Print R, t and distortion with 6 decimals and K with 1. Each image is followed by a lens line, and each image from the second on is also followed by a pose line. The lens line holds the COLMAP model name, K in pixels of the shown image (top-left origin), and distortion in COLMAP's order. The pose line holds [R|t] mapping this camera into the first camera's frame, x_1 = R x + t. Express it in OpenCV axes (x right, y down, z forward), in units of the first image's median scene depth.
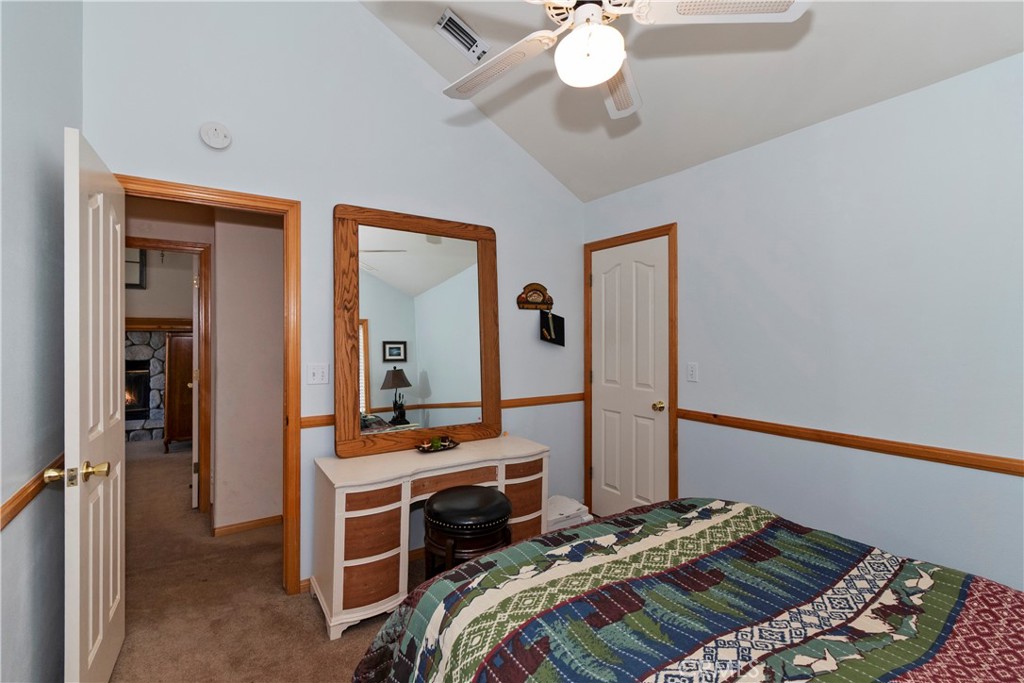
lens RADIAL K [[457.7, 0, 509.2], [0, 457.7, 340.0], [0, 0, 1]] dist [0.000925, 0.000067]
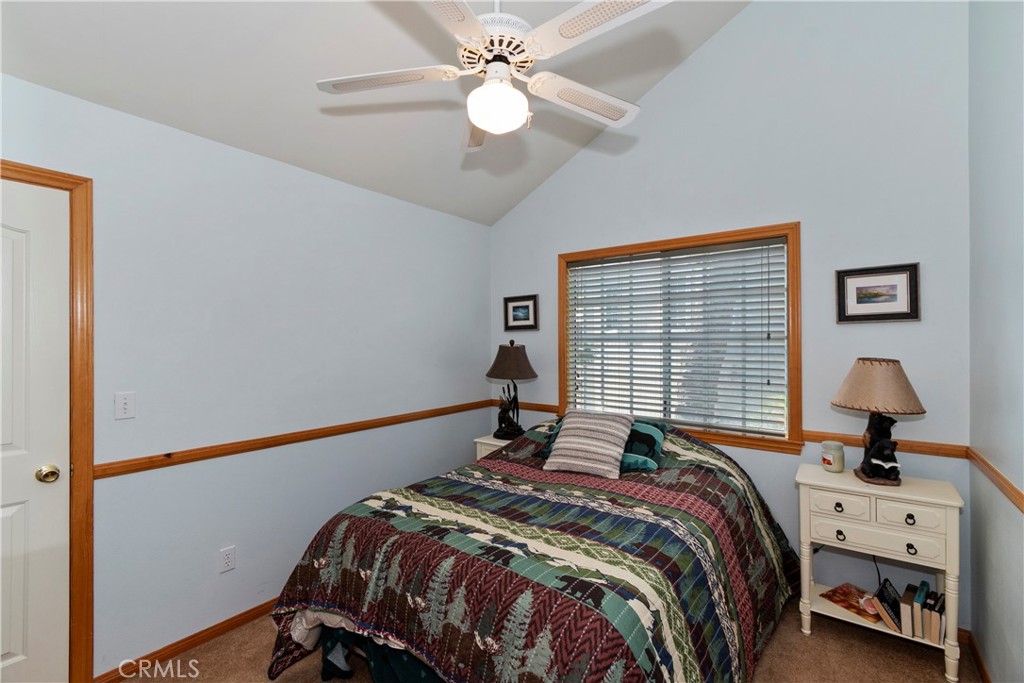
lens RADIAL K [[463.1, 0, 508.2], [0, 463.1, 328.7], [0, 0, 1]] dist [-0.001336, -0.000568]
pose [[-0.320664, 0.023209, 0.946909, -0.935104], [0.014885, 0.999700, -0.019462, -0.046236], [-0.947076, 0.007854, -0.320913, 1.367425]]
